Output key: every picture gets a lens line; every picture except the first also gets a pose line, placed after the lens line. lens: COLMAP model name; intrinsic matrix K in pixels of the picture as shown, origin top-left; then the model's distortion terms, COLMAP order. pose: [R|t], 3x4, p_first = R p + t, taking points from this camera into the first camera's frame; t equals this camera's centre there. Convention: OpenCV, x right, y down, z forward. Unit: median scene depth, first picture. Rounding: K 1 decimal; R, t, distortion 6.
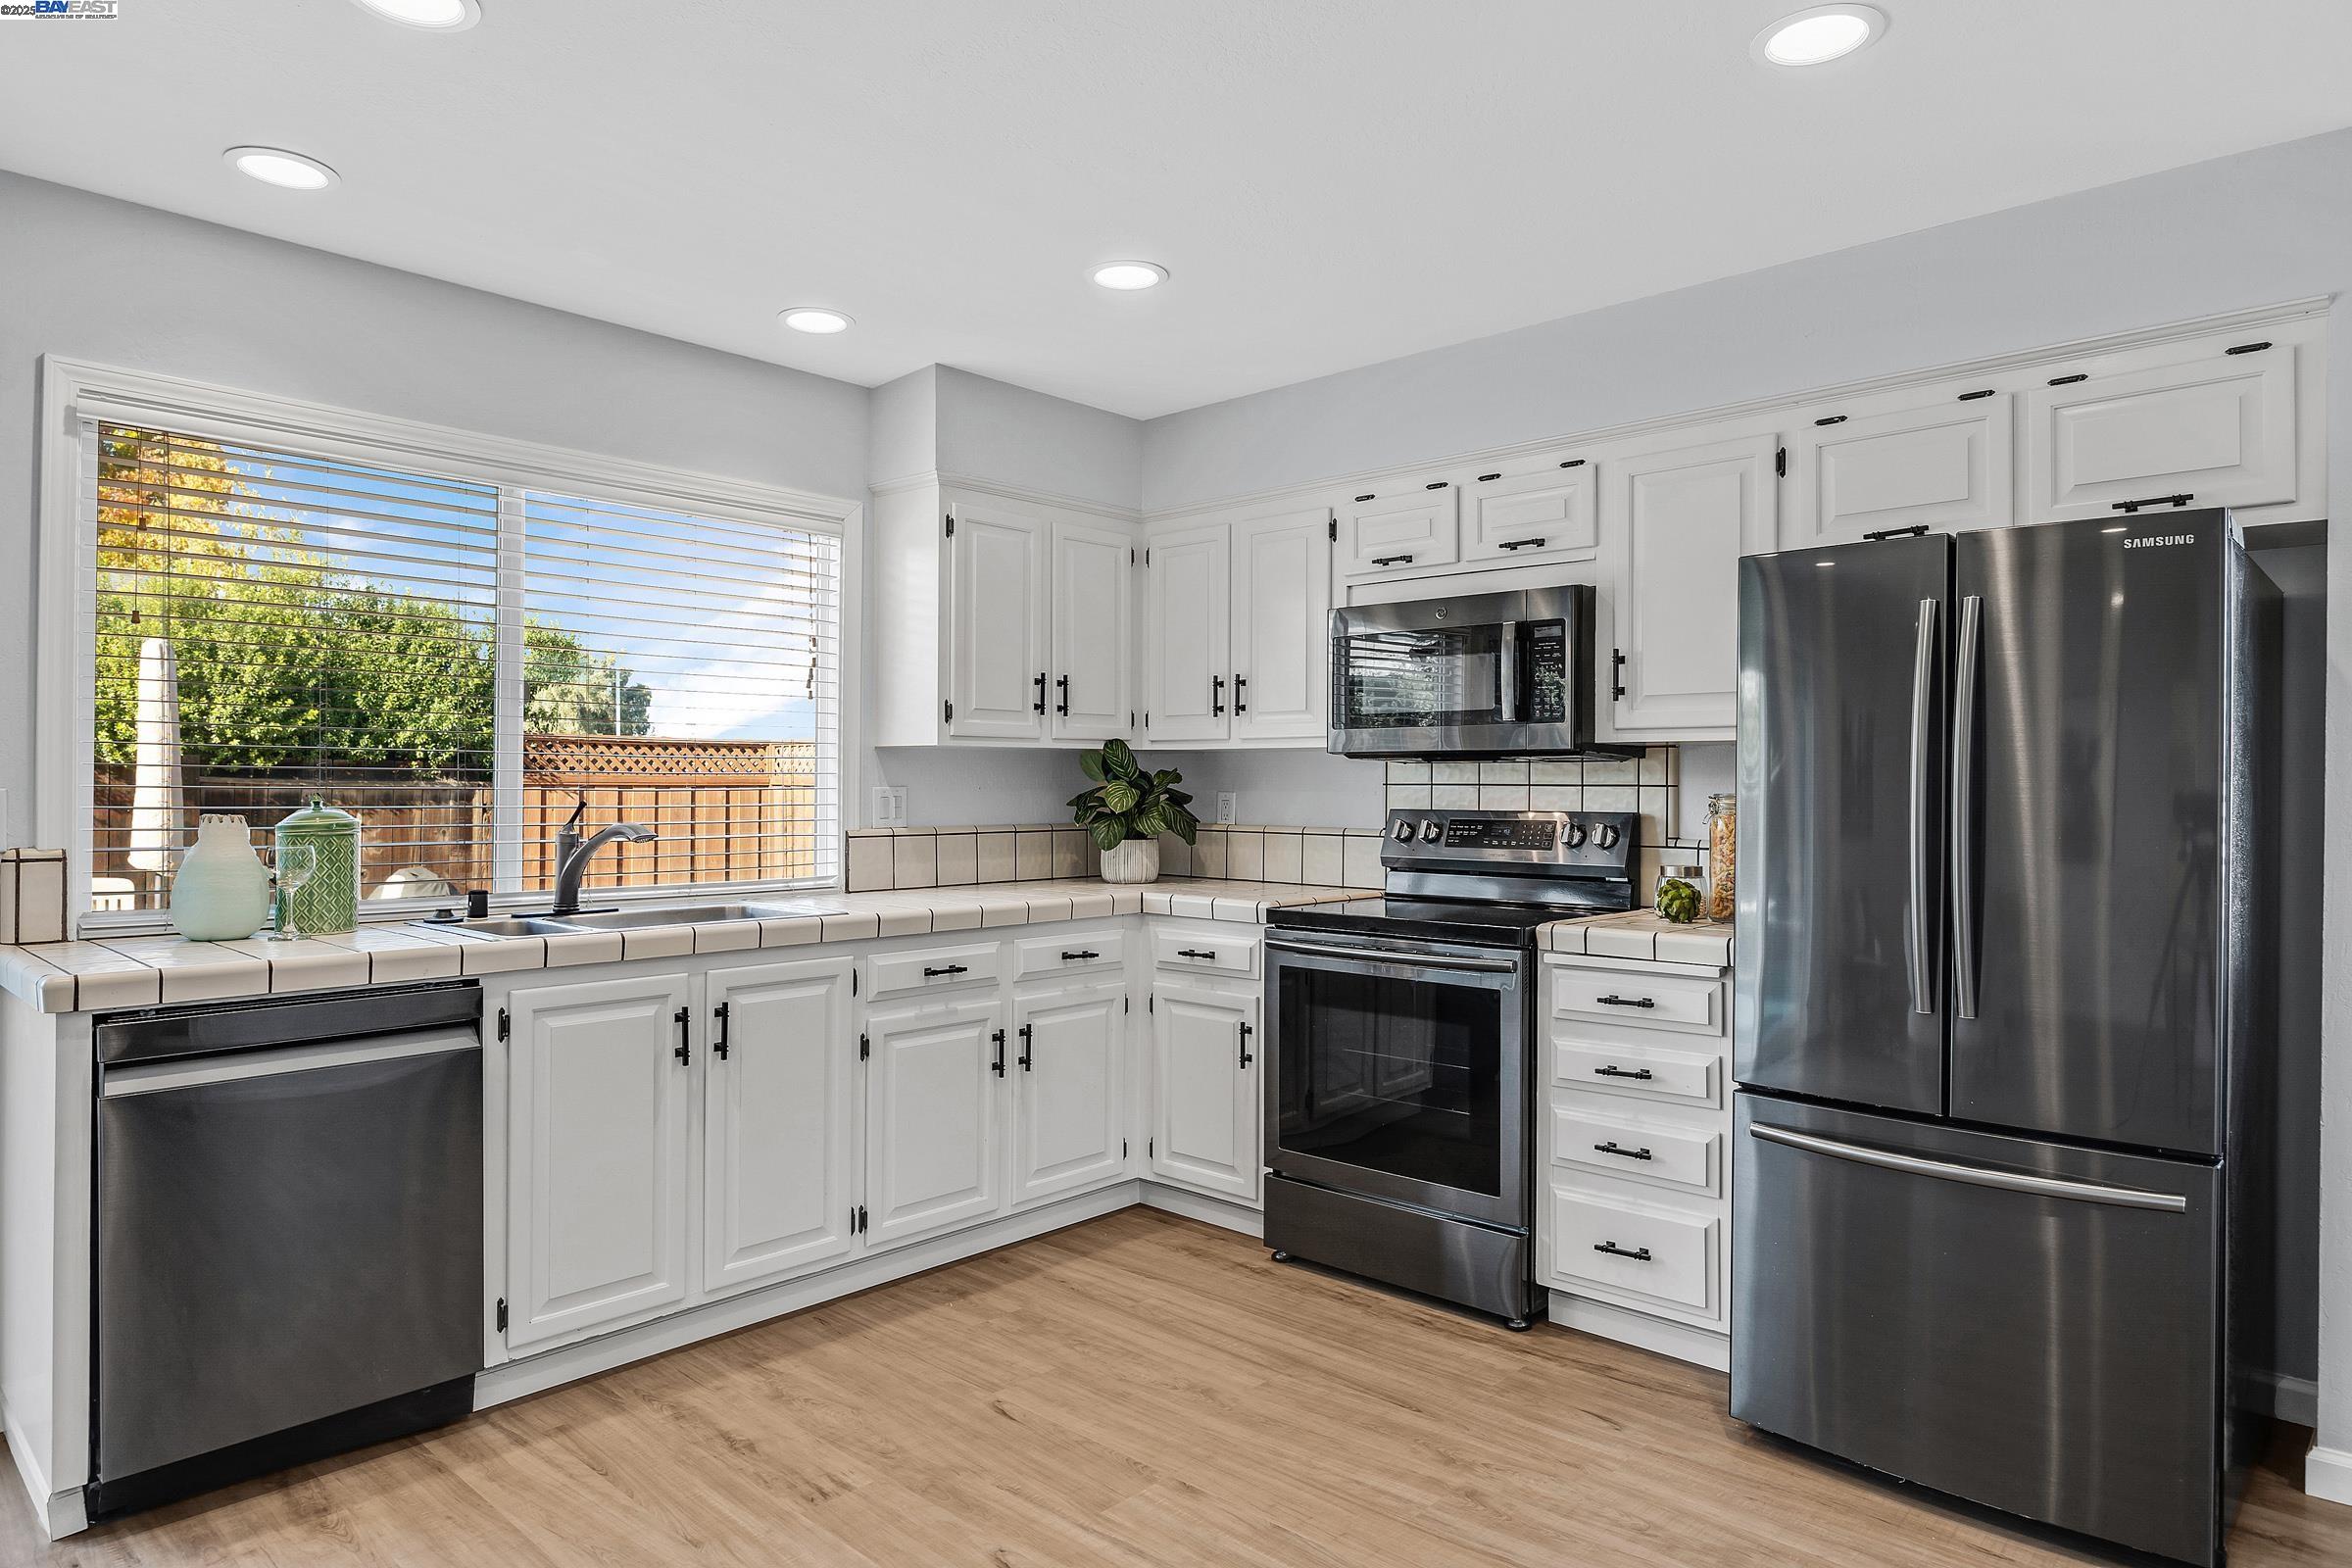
lens RADIAL K [[1376.0, 0, 1179.5], [0, 1376.0, 783.0], [0, 0, 1]] dist [-0.006268, 0.002147]
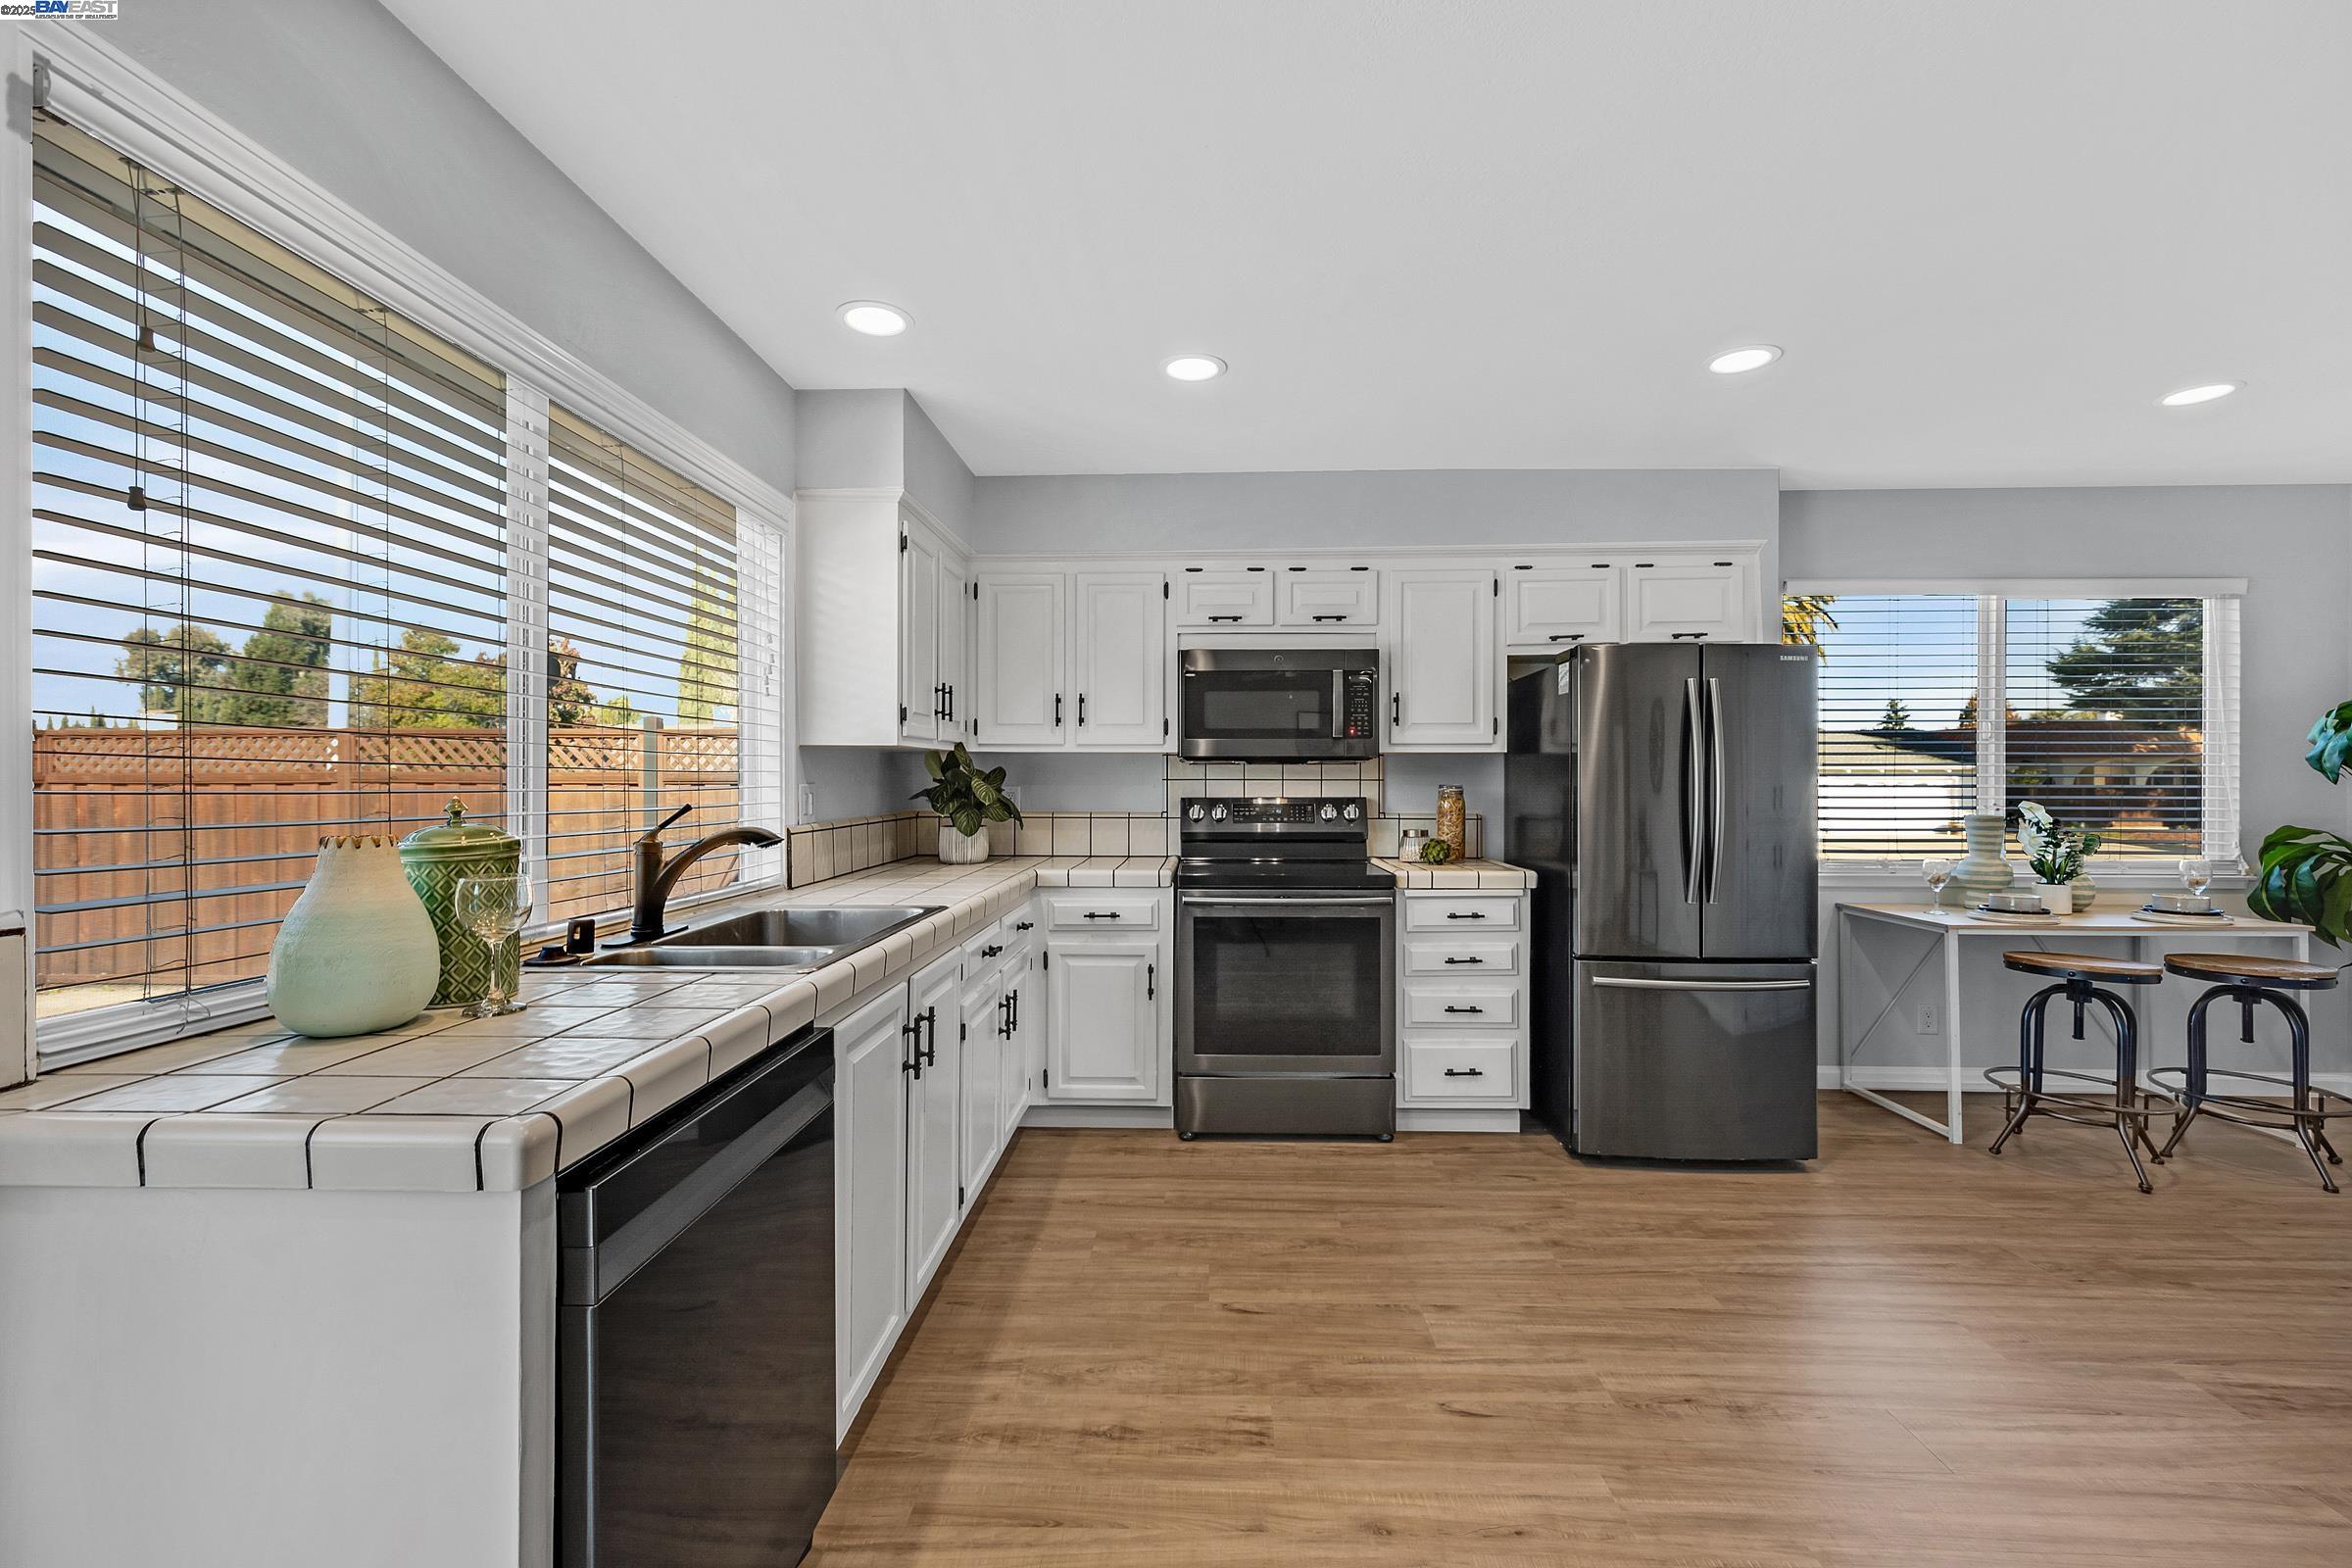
lens RADIAL K [[949.8, 0, 1181.8], [0, 949.8, 784.7], [0, 0, 1]] dist [0.000541, -0.000193]
pose [[0.759606, -0.007541, 0.650339, -0.579688], [0.001971, 0.999955, 0.009293, -0.003416], [-0.650380, -0.005777, 0.759587, 0.344353]]
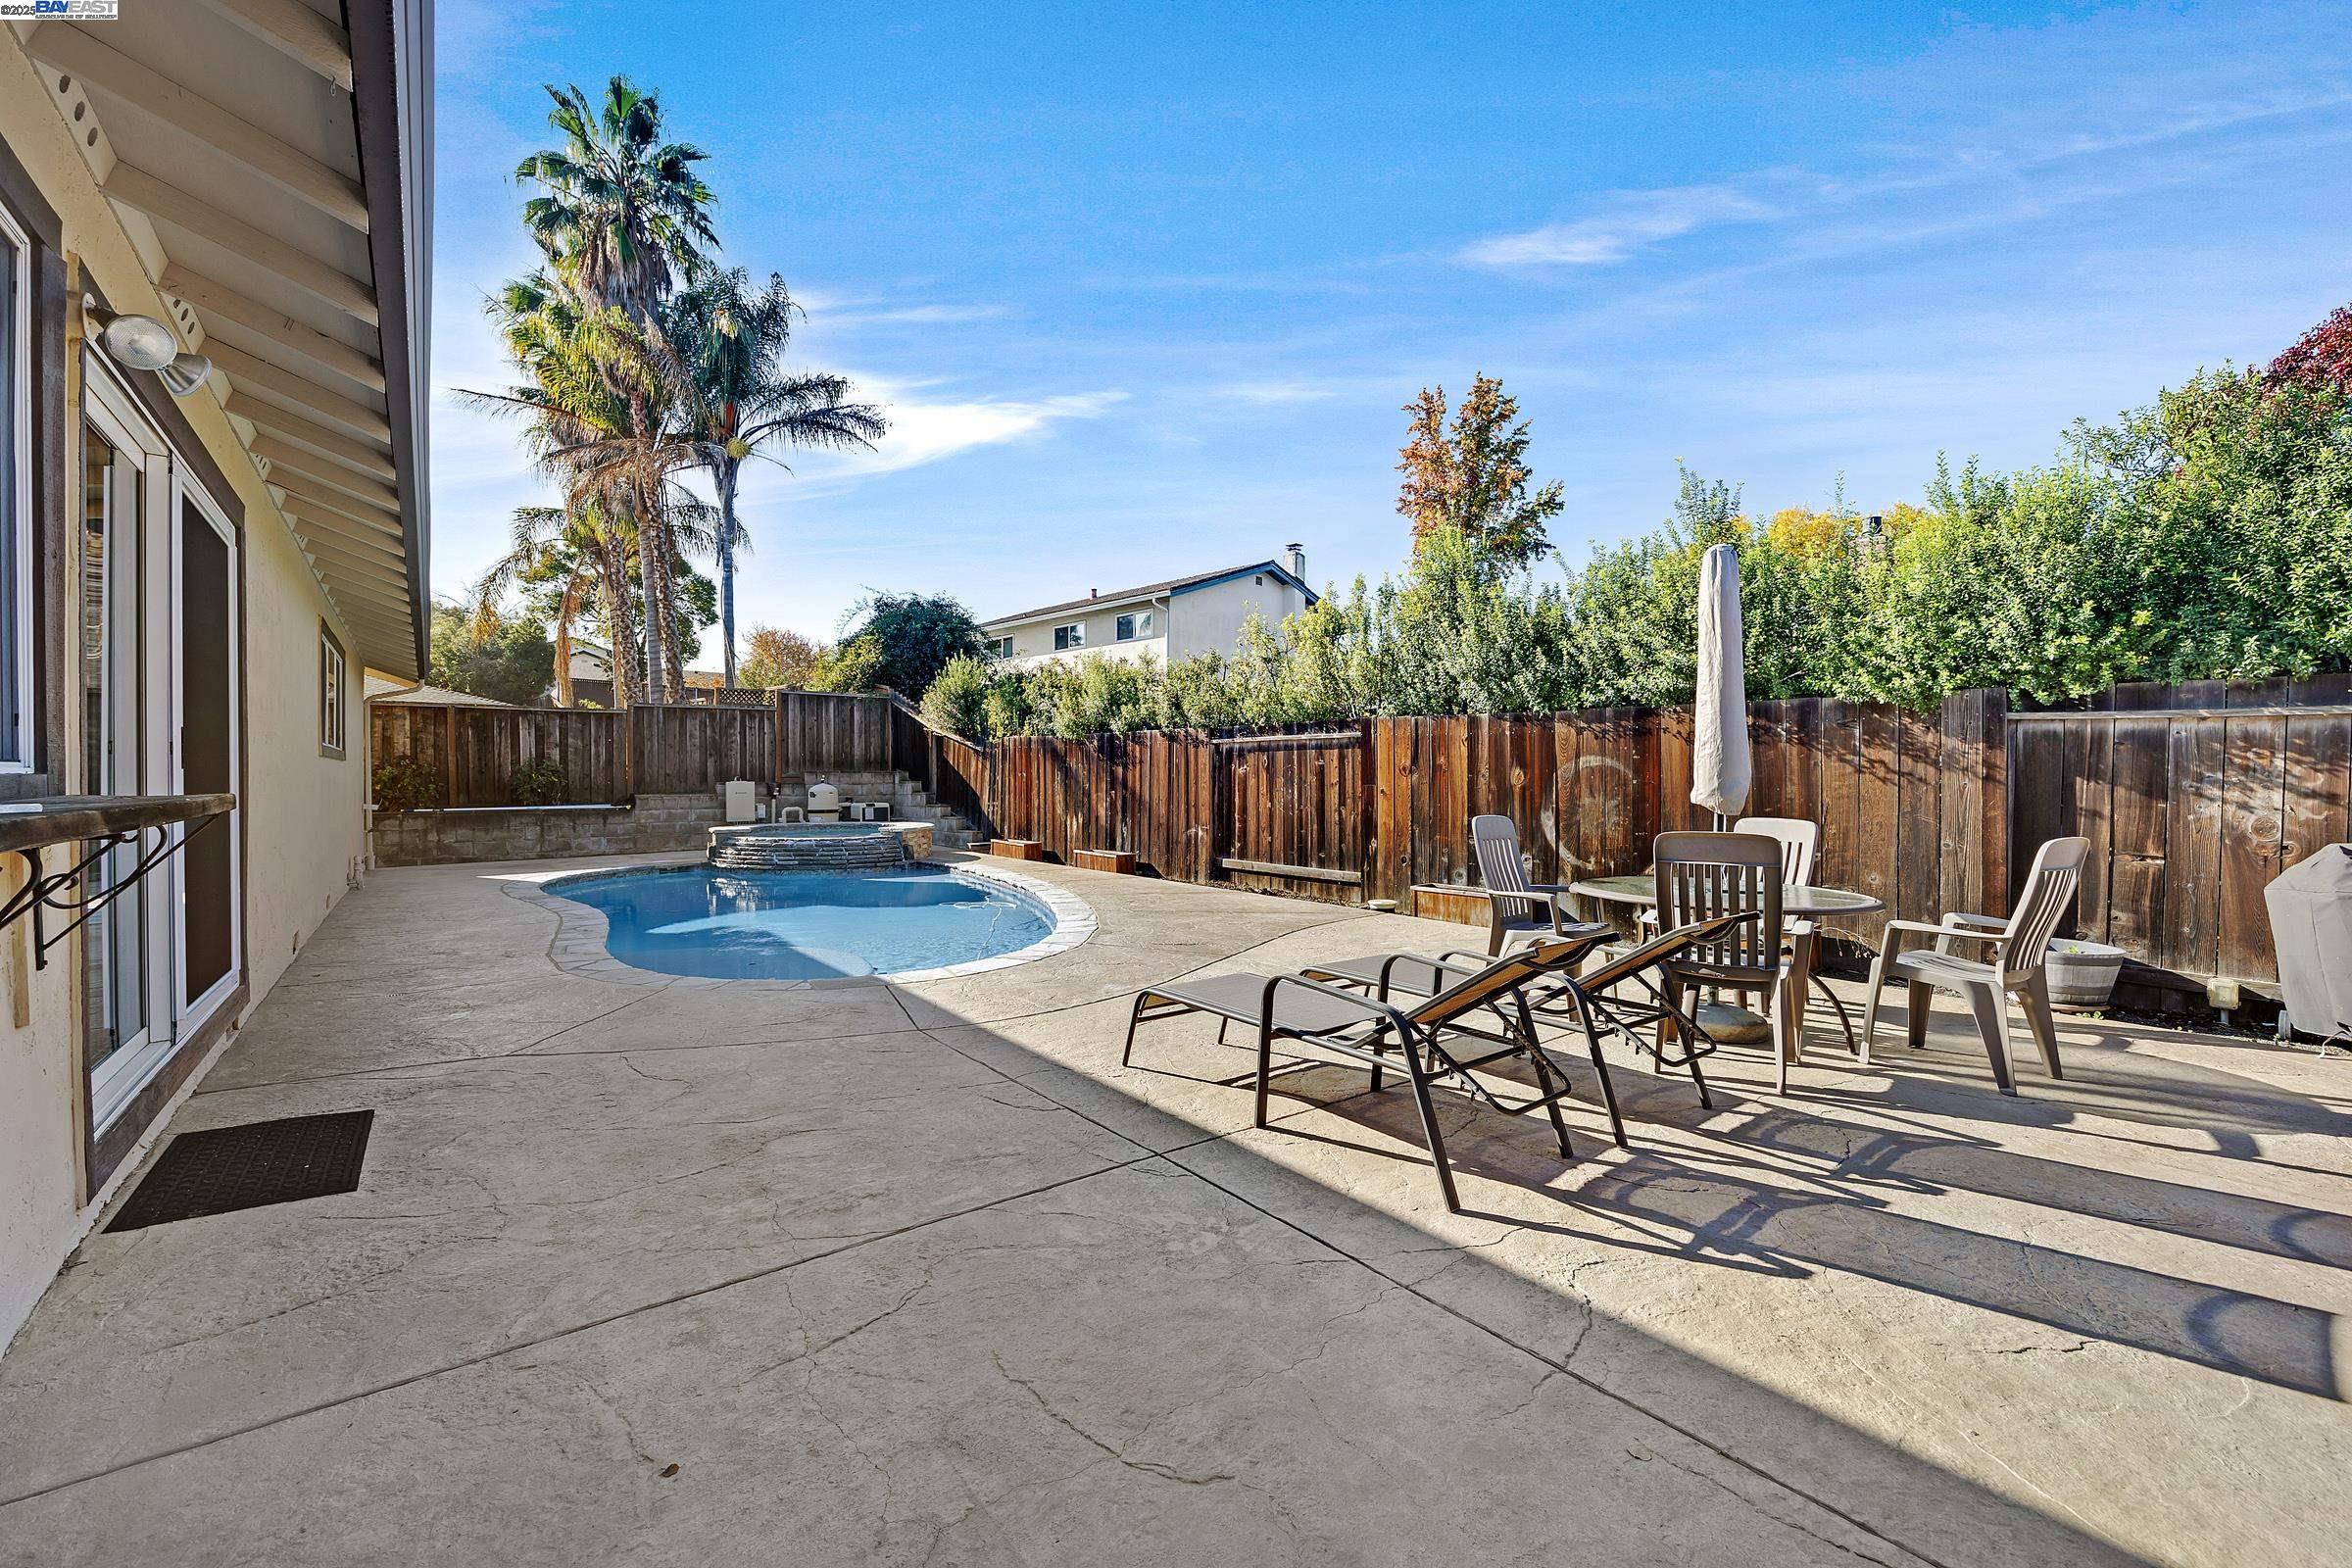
lens RADIAL K [[949.8, 0, 1198.2], [0, 949.8, 793.8], [0, 0, 1]] dist [0.000541, -0.000193]
pose [[-0.145302, 0.011034, -0.989326, -0.205205], [0.000096, 0.999938, 0.011138, 0.107695], [0.989387, 0.001523, -0.145294, 1.710465]]
